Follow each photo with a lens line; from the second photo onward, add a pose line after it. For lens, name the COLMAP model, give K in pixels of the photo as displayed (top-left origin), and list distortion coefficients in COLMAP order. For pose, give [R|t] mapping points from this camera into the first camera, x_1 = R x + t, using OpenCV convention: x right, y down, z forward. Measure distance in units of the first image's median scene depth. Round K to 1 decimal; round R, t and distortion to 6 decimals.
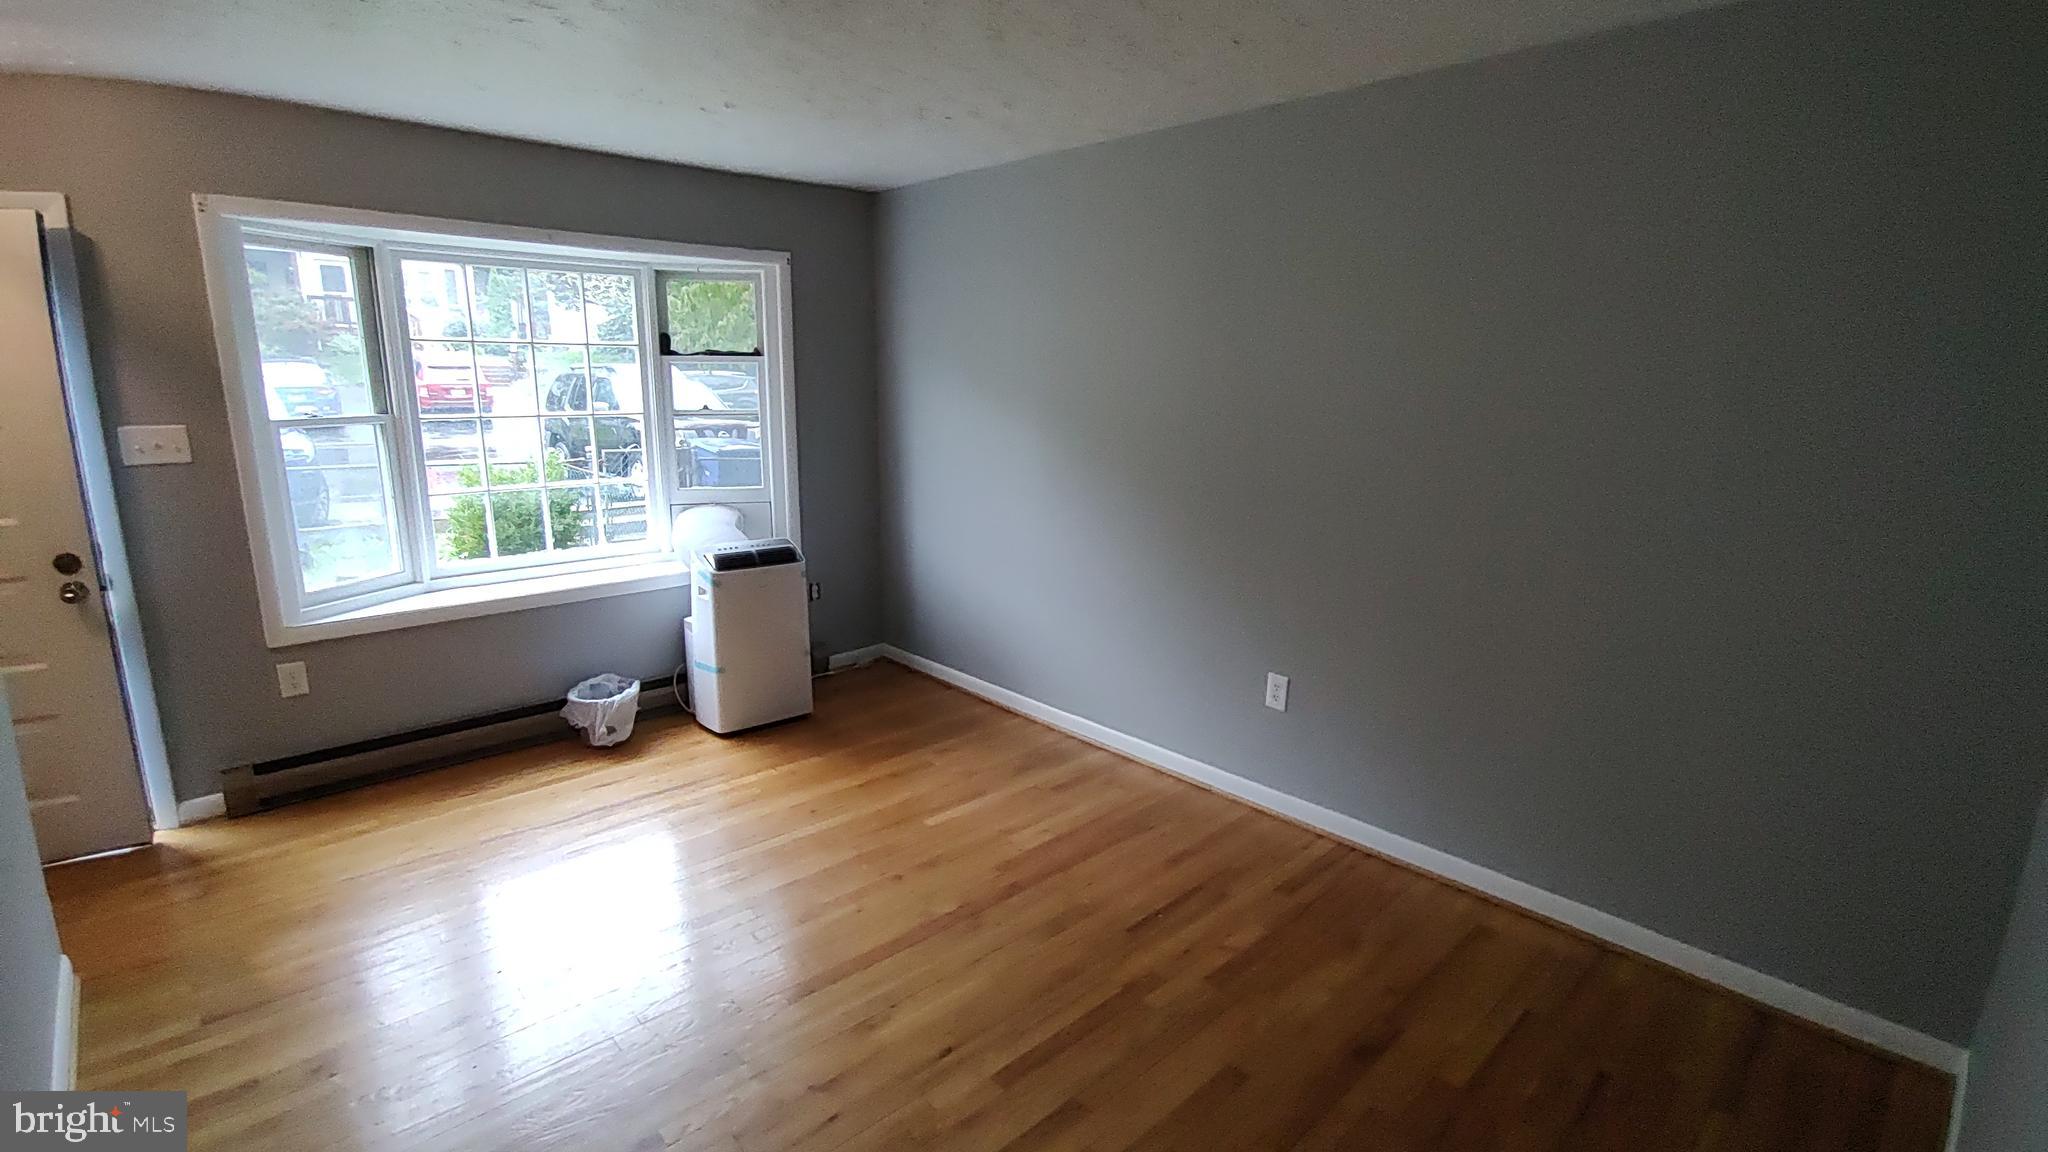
lens RADIAL K [[933.3, 0, 1017.8], [0, 933.3, 575.5], [0, 0, 1]] dist [-0.013523, 0.000456]
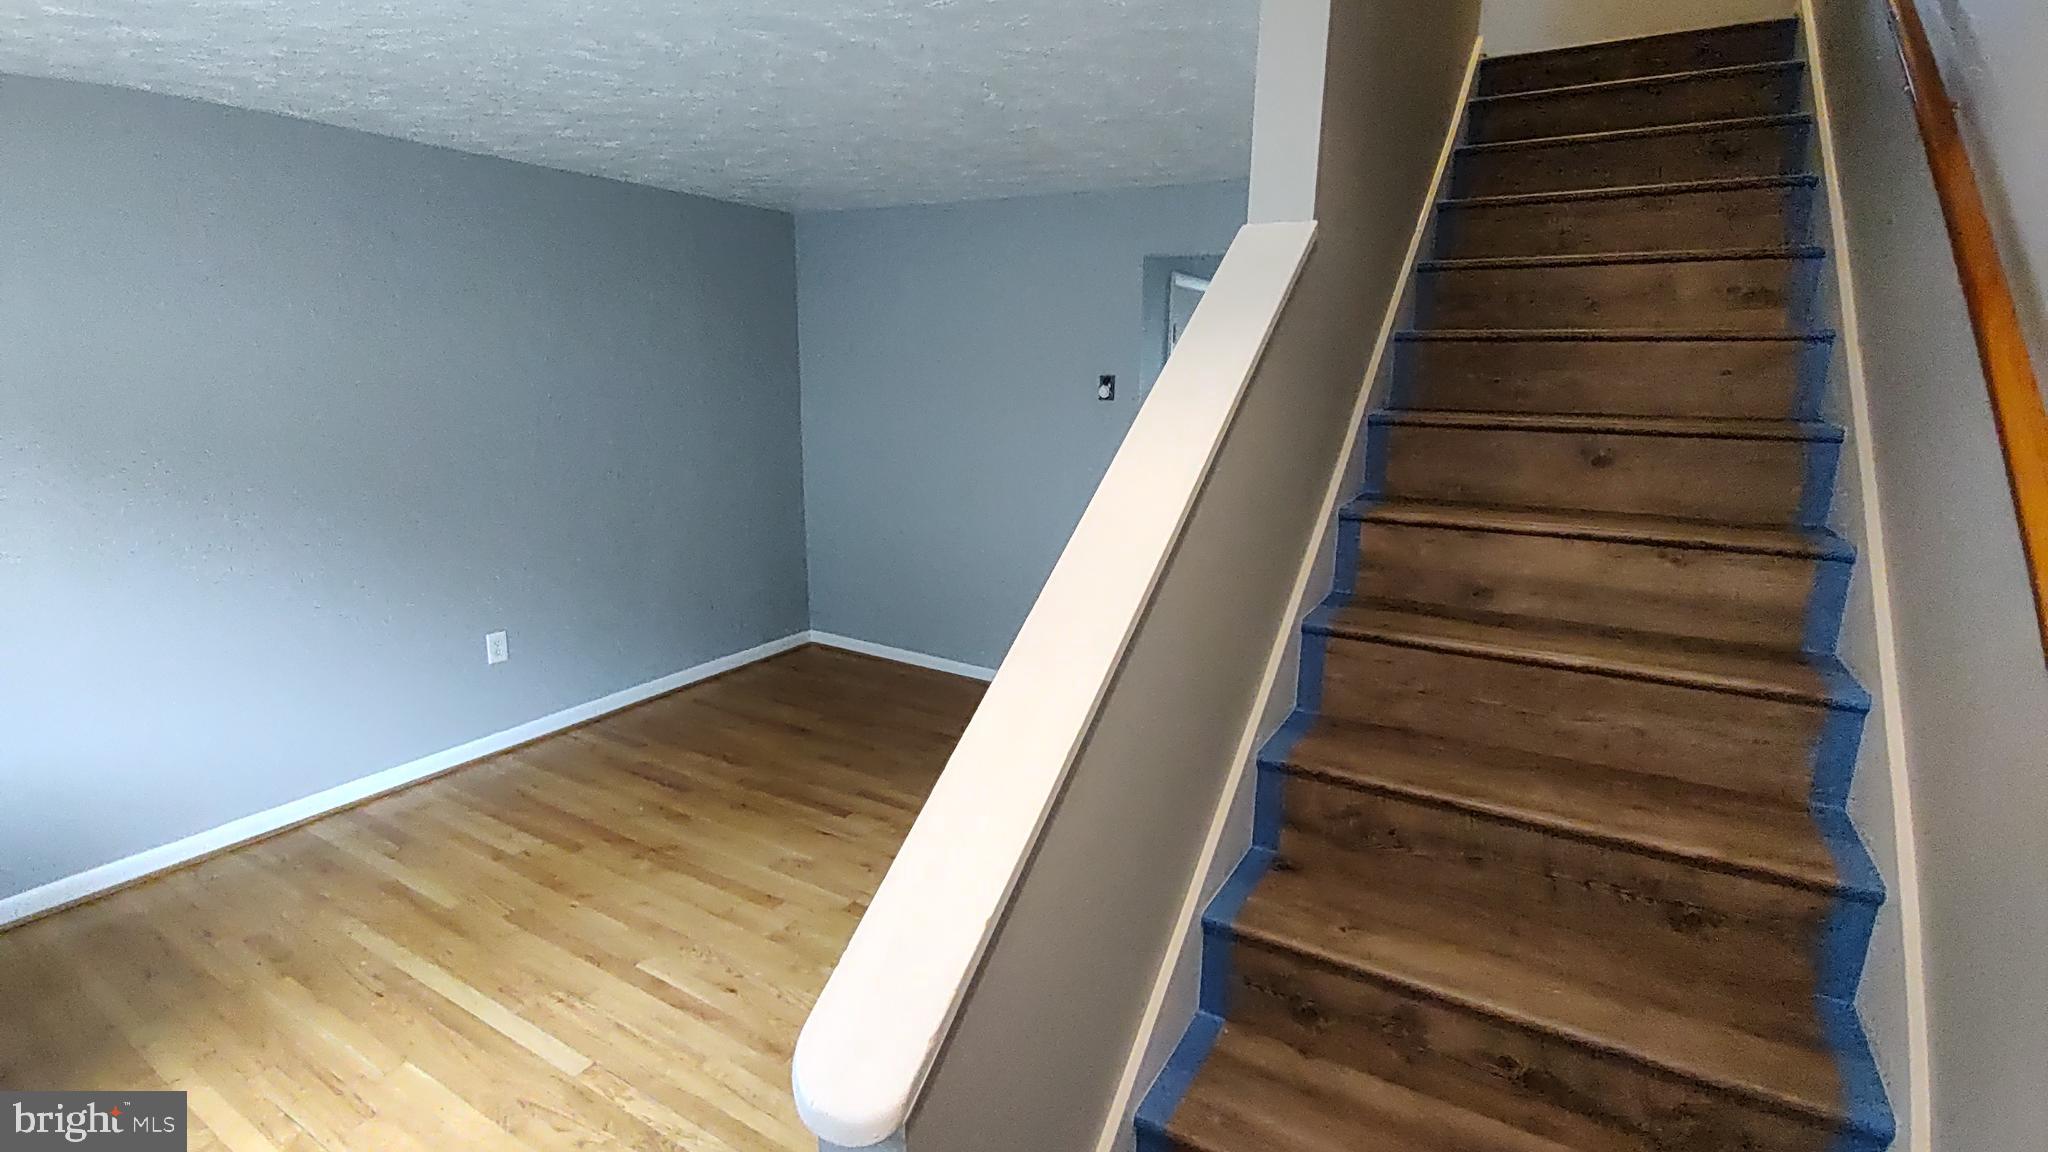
lens RADIAL K [[933.3, 0, 1017.8], [0, 933.3, 575.5], [0, 0, 1]] dist [-0.013523, 0.000456]
pose [[-0.276295, -0.226142, 0.934088, -0.793546], [0.204348, 0.935875, 0.287019, -0.132149], [-0.939097, 0.270181, -0.212366, 0.491771]]
